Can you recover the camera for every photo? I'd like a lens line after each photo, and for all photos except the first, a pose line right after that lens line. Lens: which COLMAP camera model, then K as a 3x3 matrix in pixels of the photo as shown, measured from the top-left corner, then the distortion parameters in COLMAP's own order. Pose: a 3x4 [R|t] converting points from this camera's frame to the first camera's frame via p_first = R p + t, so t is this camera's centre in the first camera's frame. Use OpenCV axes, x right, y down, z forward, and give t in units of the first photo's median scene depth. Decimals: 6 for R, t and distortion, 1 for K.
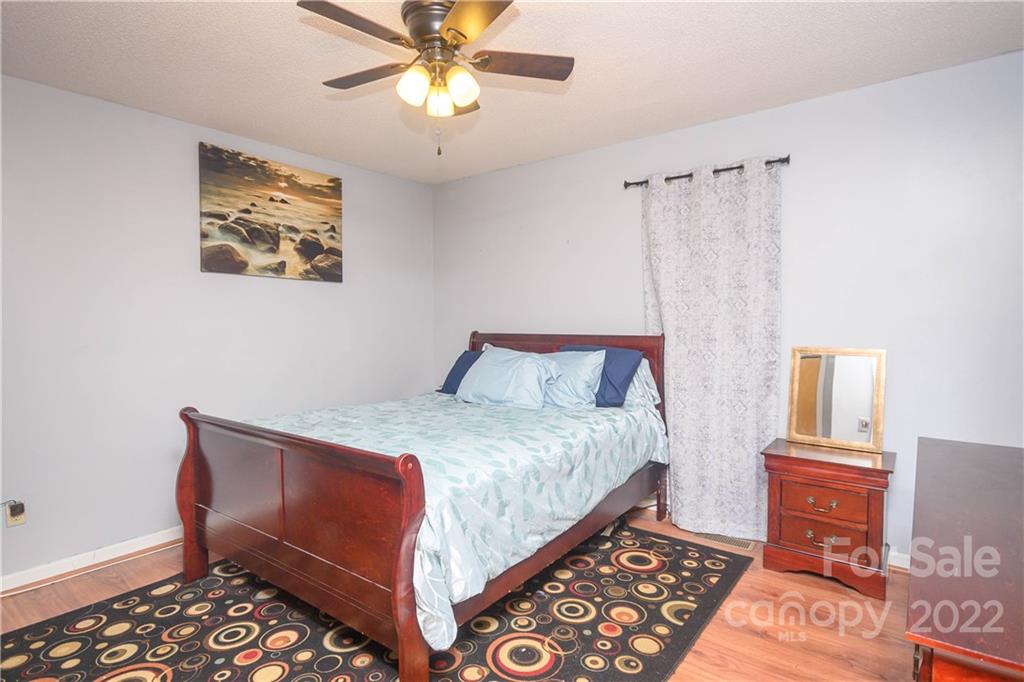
lens RADIAL K [[555.0, 0, 512.1], [0, 555.0, 334.9], [0, 0, 1]] dist [0.004758, 0.000526]
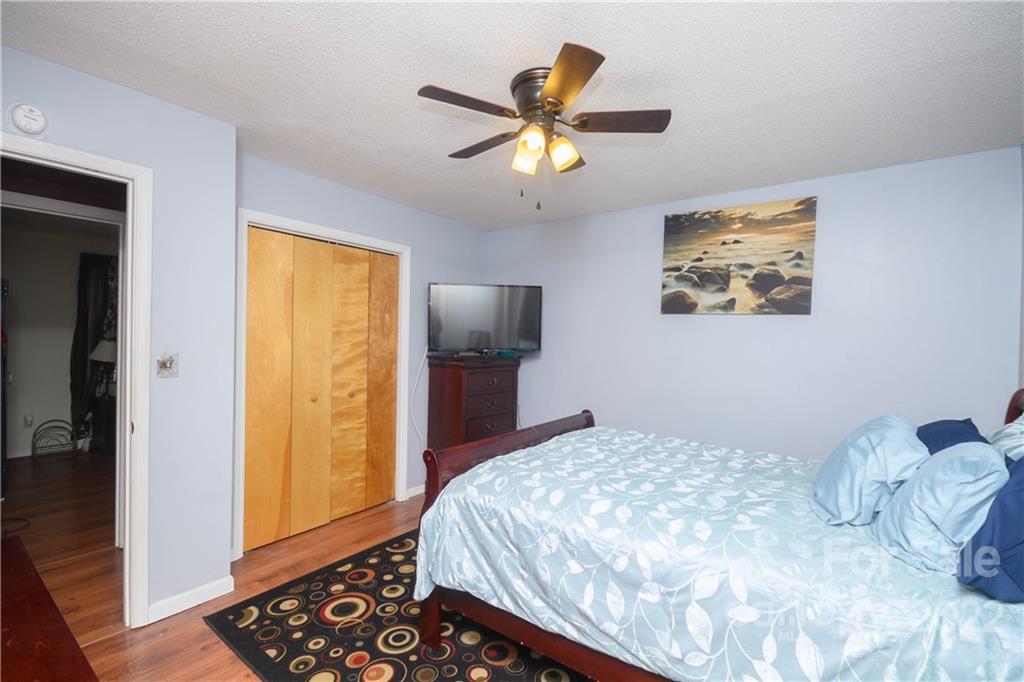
lens RADIAL K [[455.9, 0, 512.5], [0, 455.9, 348.8], [0, 0, 1]] dist [0.000803, 0.000216]
pose [[-0.000031, 0.024929, -0.999689, 0.470990], [-0.050836, 0.998397, 0.024898, -0.036992], [0.998707, 0.050821, 0.001236, 0.591485]]
